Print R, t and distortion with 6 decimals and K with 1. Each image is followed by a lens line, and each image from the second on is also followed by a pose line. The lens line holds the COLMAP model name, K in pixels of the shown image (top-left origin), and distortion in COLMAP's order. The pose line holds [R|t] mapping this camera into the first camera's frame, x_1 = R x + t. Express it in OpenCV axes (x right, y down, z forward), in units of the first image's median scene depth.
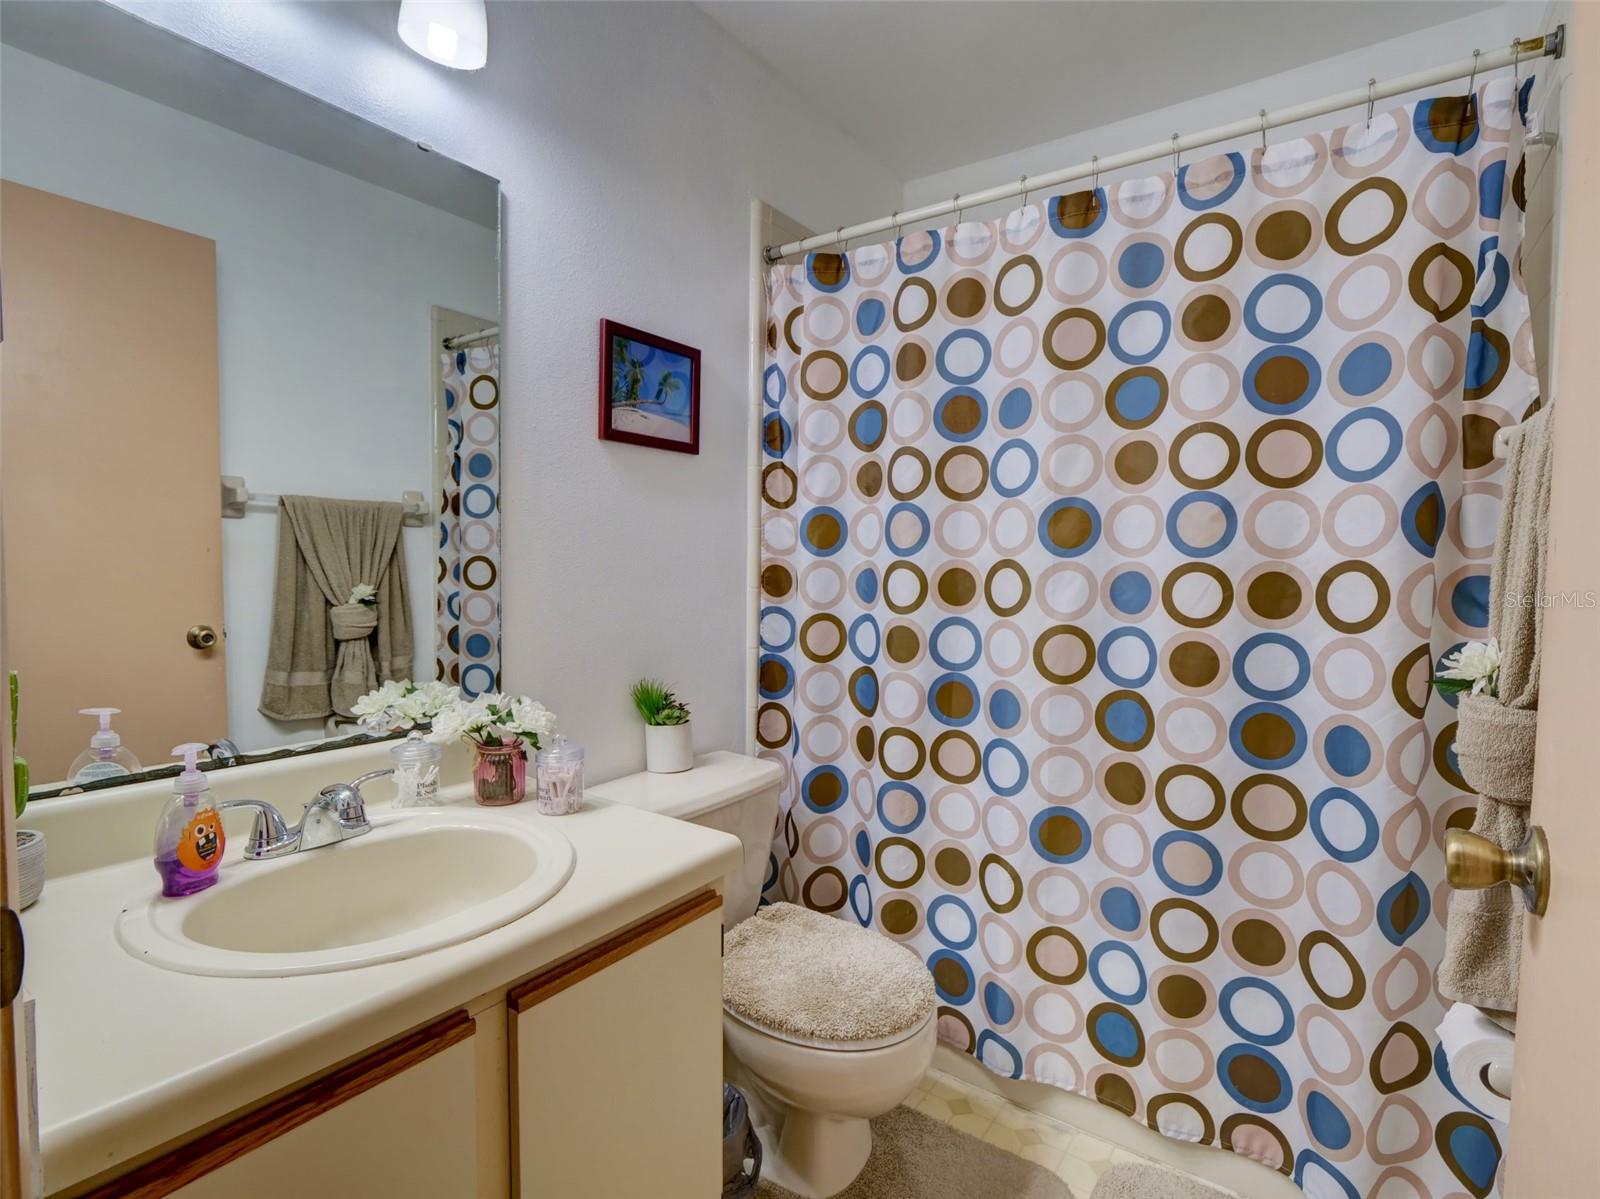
lens RADIAL K [[785.7, 0, 799.3], [0, 785.7, 594.0], [0, 0, 1]] dist [-0.014009, -0.001103]
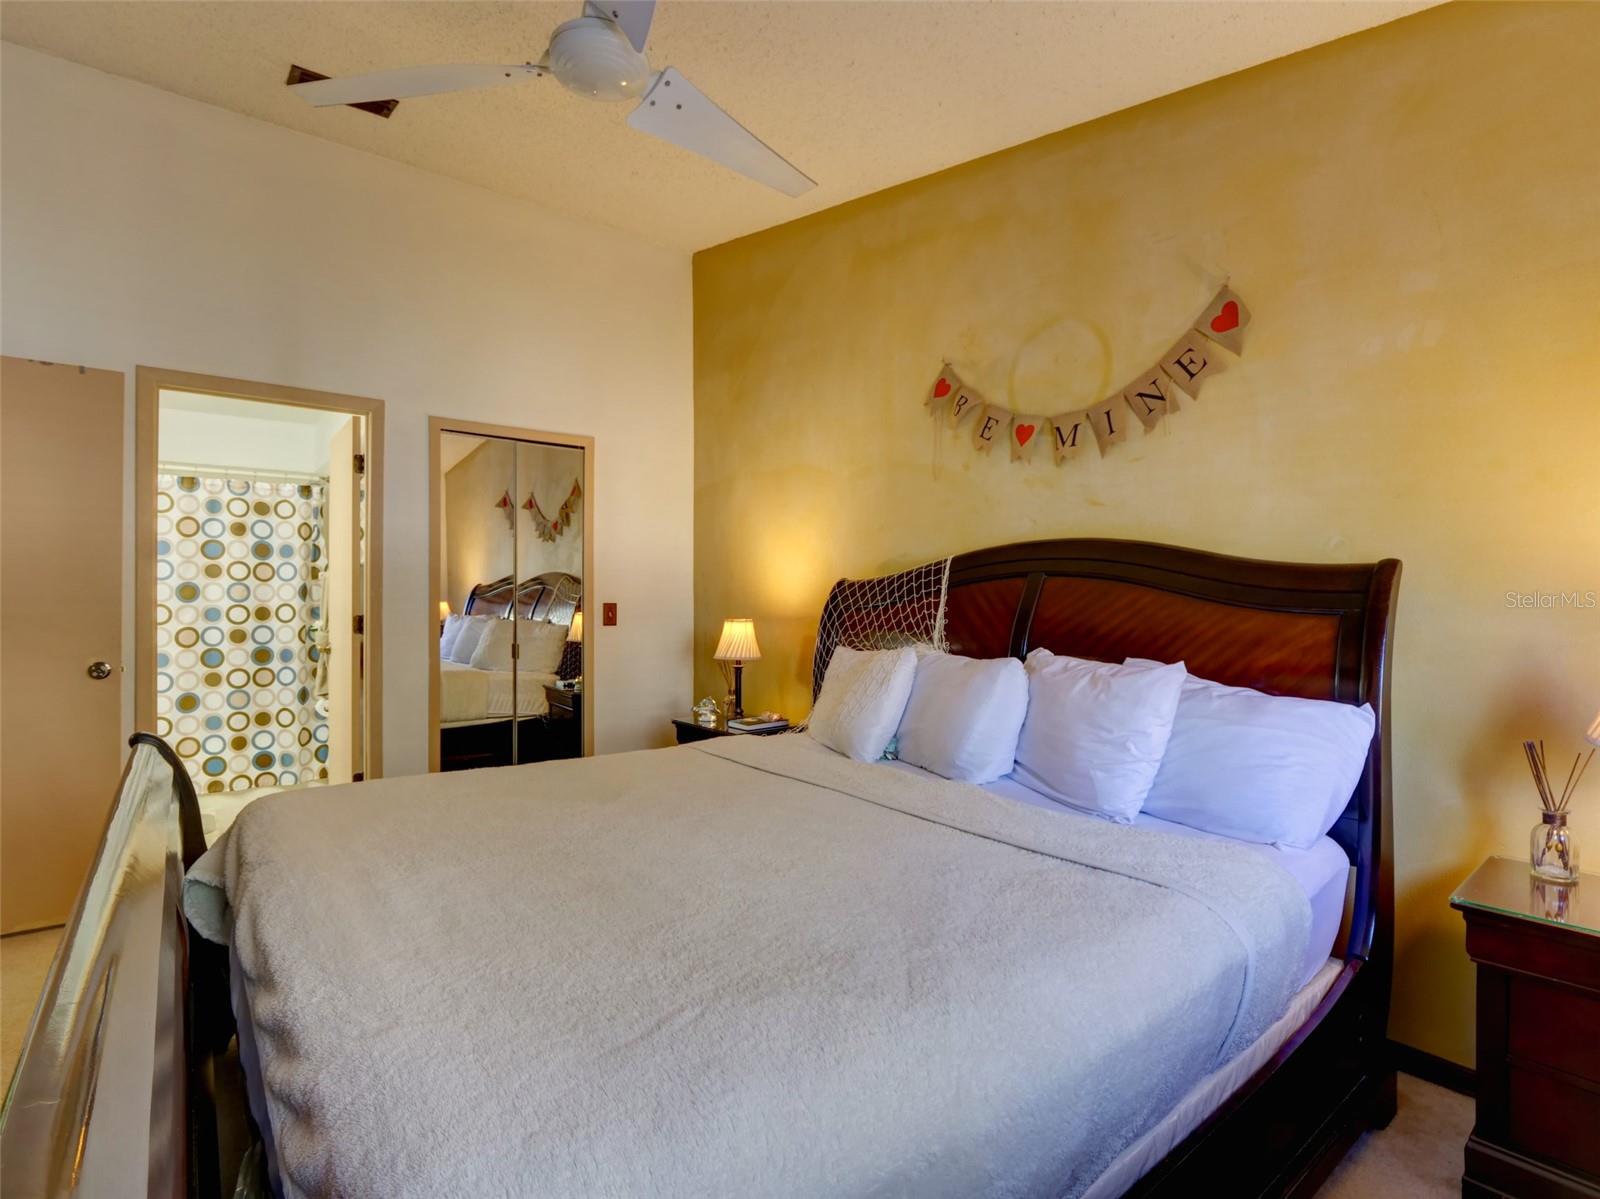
lens RADIAL K [[785.7, 0, 796.9], [0, 785.7, 607.0], [0, 0, 1]] dist [-0.014009, -0.001103]
pose [[0.283940, -0.018101, 0.958671, -1.984797], [0.042993, 0.999057, 0.006129, 0.051902], [-0.957878, 0.039476, 0.284450, -2.188662]]
